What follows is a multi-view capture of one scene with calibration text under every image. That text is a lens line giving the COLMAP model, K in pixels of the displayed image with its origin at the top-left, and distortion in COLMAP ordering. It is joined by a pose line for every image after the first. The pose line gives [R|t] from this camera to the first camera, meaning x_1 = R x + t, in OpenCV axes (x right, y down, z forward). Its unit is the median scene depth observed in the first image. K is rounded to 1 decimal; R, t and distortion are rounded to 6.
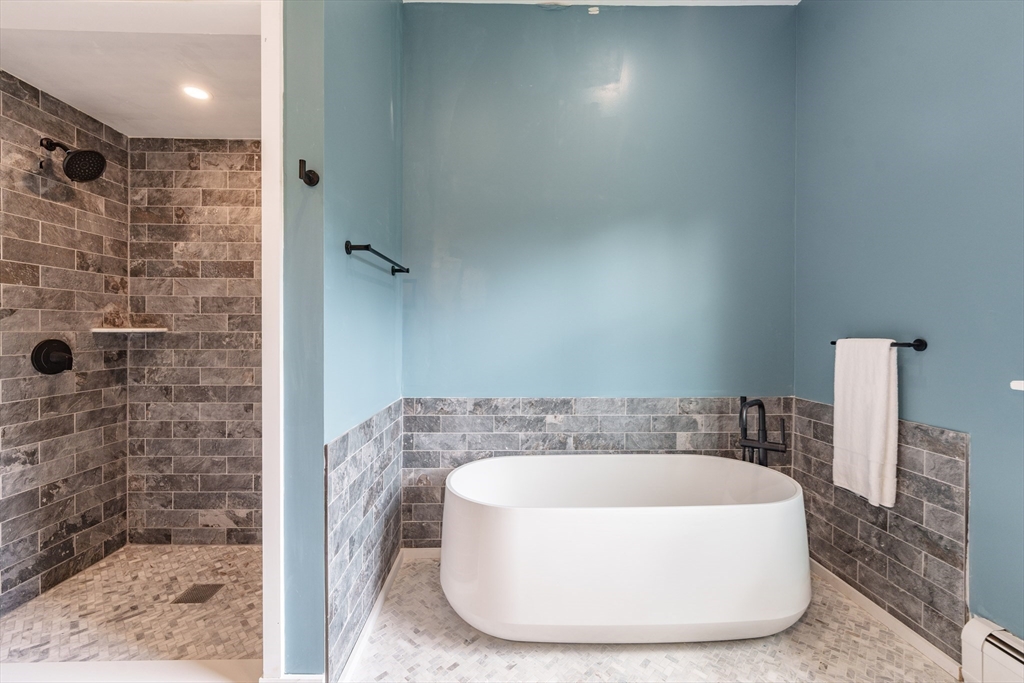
lens RADIAL K [[418.7, 0, 512.9], [0, 418.7, 338.2], [0, 0, 1]] dist [0.000249, 0.000530]
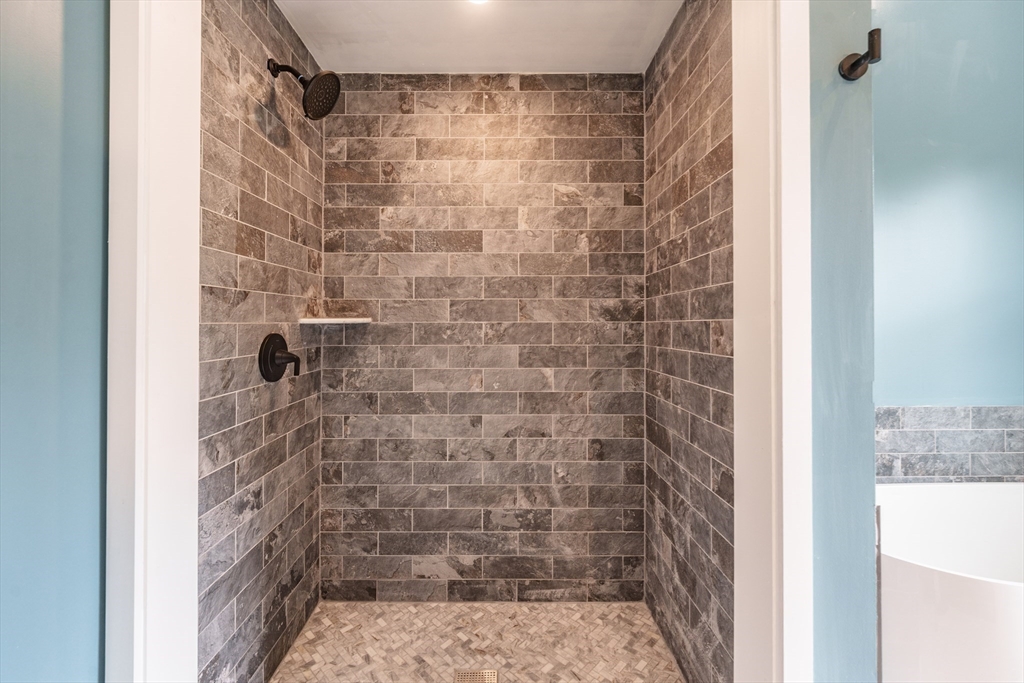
lens RADIAL K [[418.7, 0, 478.3], [0, 418.7, 322.3], [0, 0, 1]] dist [0.000249, 0.000530]
pose [[0.999850, -0.006126, -0.016194, -0.616667], [0.005867, 0.999855, -0.015980, -0.002620], [0.016289, 0.015883, 0.999741, 0.233080]]
